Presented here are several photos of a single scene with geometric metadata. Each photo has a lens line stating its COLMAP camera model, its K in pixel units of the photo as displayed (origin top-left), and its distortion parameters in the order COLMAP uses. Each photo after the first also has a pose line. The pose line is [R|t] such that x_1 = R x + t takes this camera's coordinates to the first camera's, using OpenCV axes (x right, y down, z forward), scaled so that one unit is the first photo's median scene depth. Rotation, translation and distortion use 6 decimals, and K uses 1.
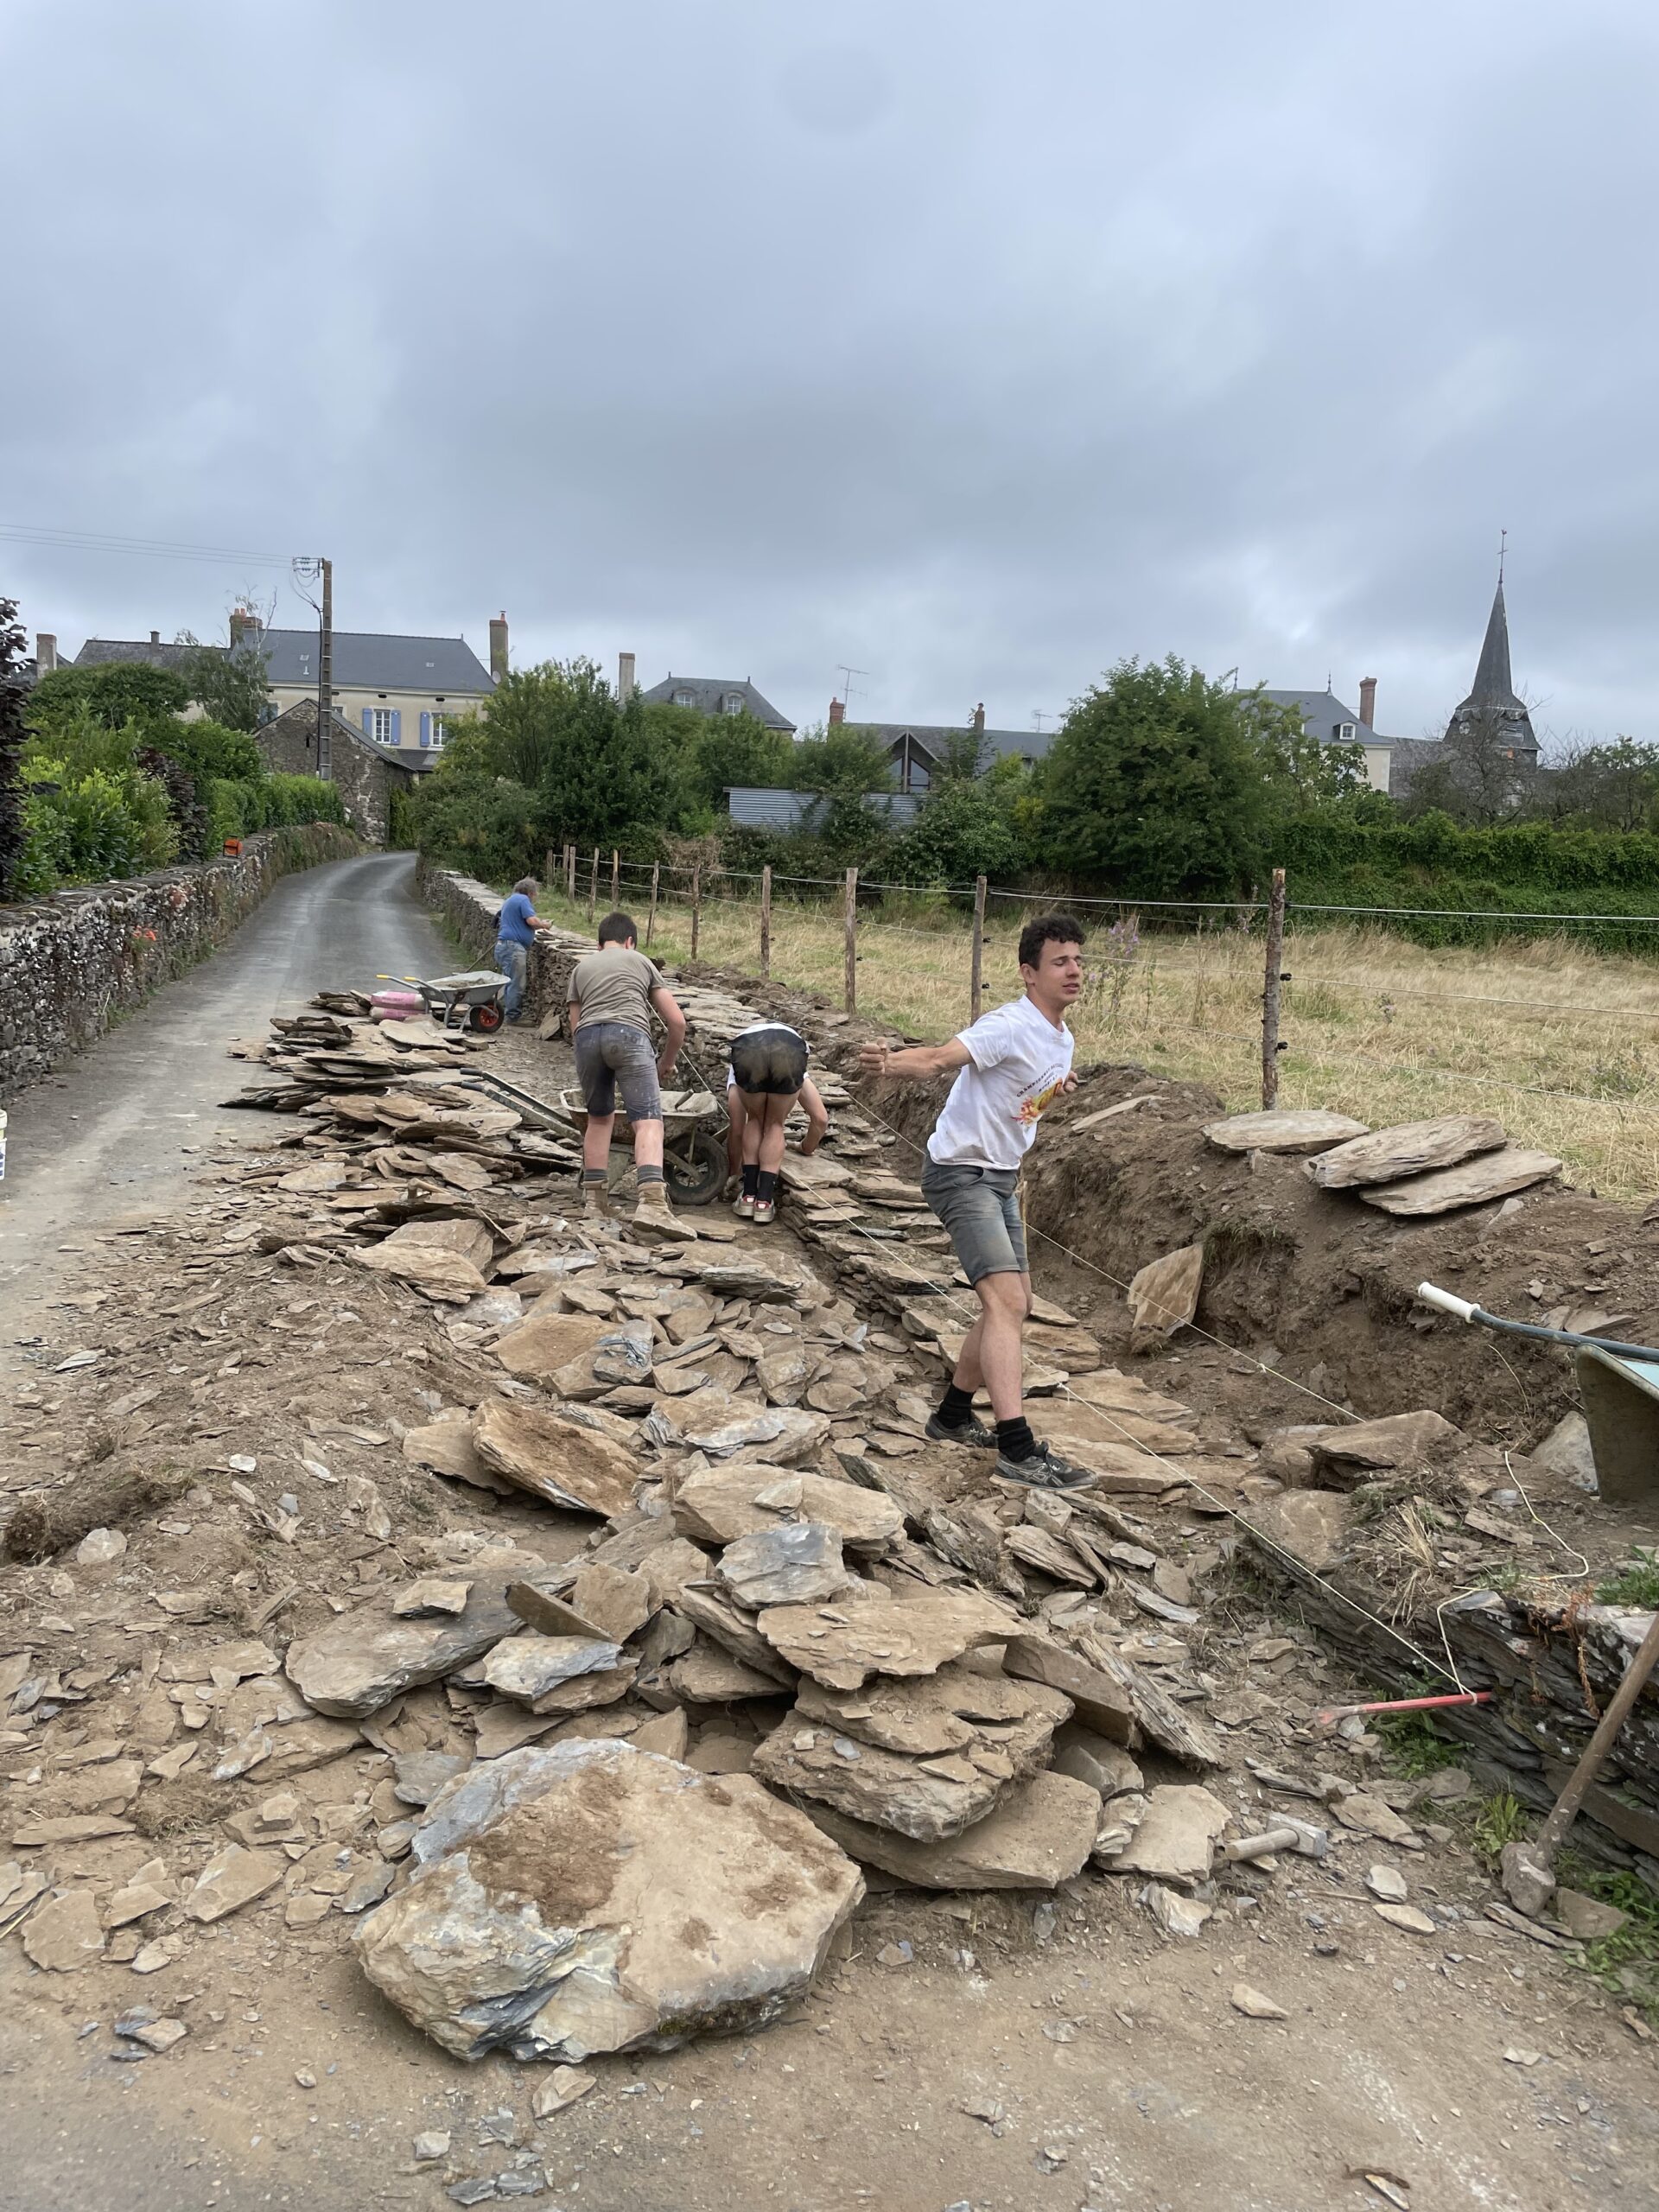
lens RADIAL K [[1686.2, 0, 818.3], [0, 1686.2, 1095.5], [0, 0, 1]] dist [0.093787, -0.132575]
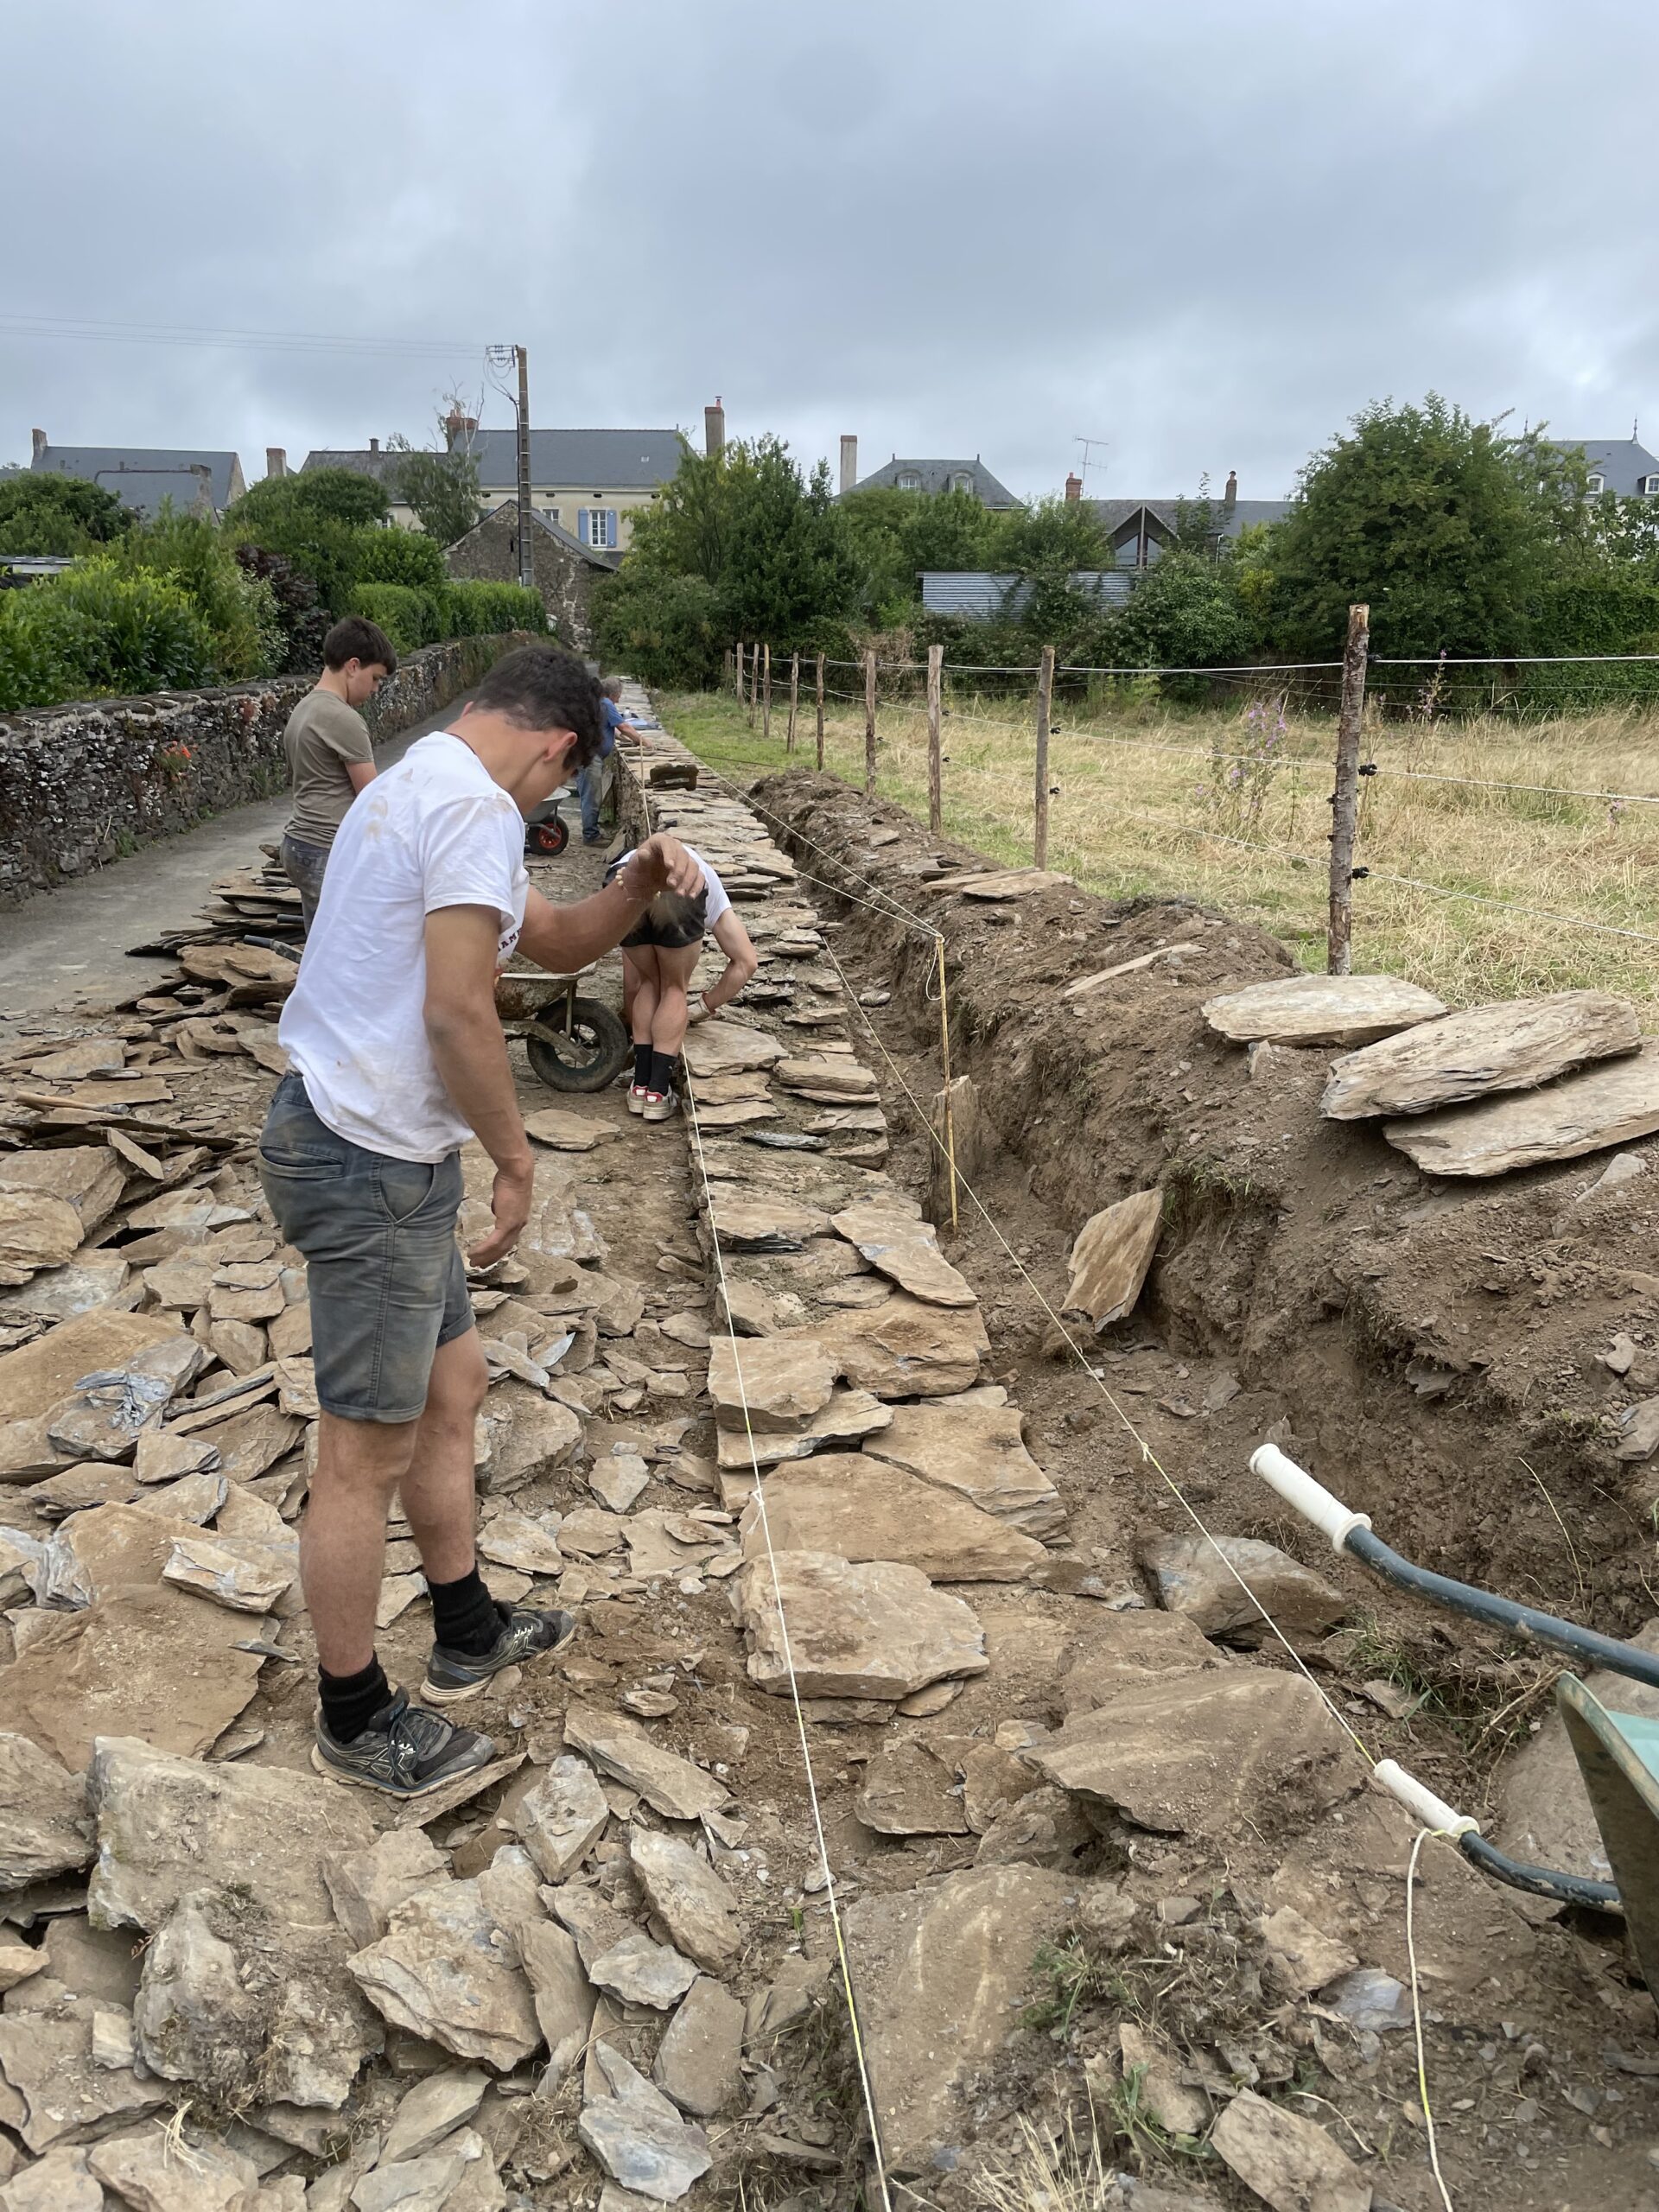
lens RADIAL K [[1682.4, 0, 829.5], [0, 1682.4, 1106.0], [0, 0, 1]] dist [0.086717, -0.129040]
pose [[0.989682, 0.004584, -0.143210, 0.156396], [0.012443, 0.992962, 0.117775, -0.018742], [0.142742, -0.118341, 0.982660, 0.279818]]
